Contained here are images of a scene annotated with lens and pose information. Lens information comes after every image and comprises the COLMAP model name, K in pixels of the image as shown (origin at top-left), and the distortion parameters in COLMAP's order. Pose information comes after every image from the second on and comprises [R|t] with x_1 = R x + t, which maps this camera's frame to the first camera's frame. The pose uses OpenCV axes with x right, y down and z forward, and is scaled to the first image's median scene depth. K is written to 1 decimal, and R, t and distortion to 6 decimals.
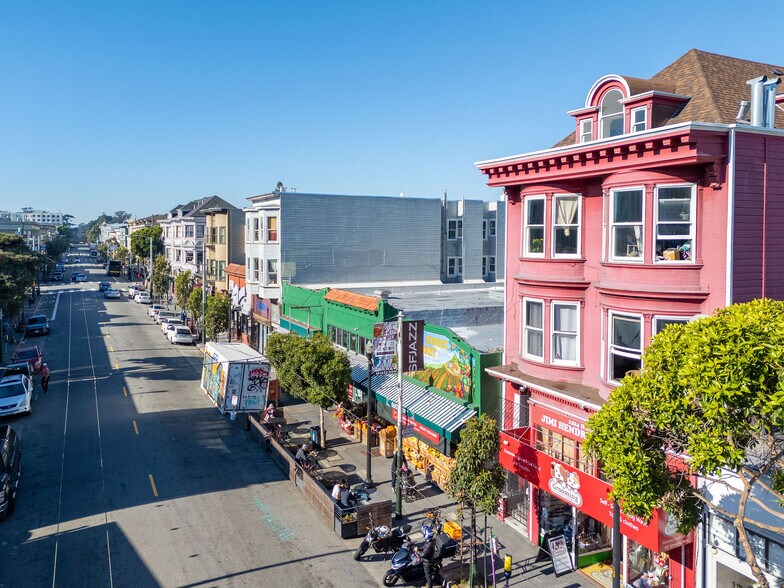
lens RADIAL K [[589.0, 0, 359.2], [0, 589.0, 247.5], [0, 0, 1]] dist [0.059392, -0.043701]
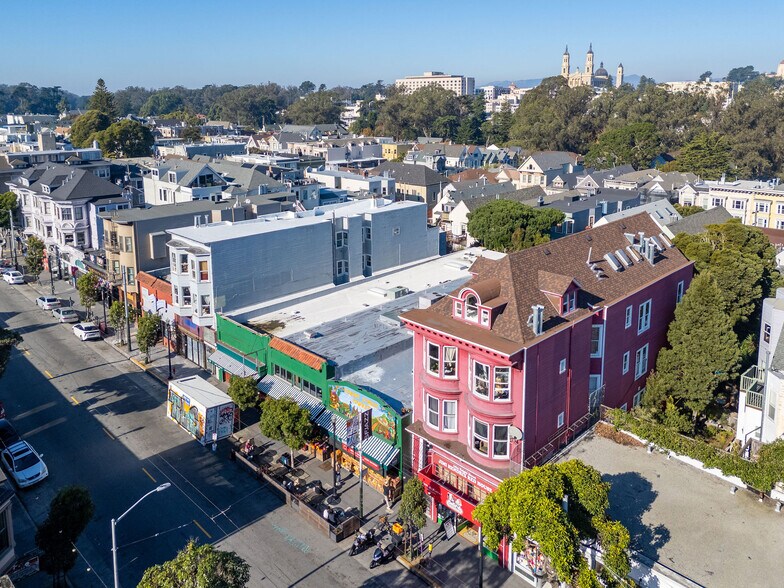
lens RADIAL K [[604.4, 0, 393.0], [0, 604.4, 194.5], [0, 0, 1]] dist [0.032082, 0.000134]
pose [[0.943028, -0.061685, 0.326945, -0.259009], [0.016149, 0.989991, 0.140203, -0.517968], [-0.332321, -0.126935, 0.934586, -0.415712]]
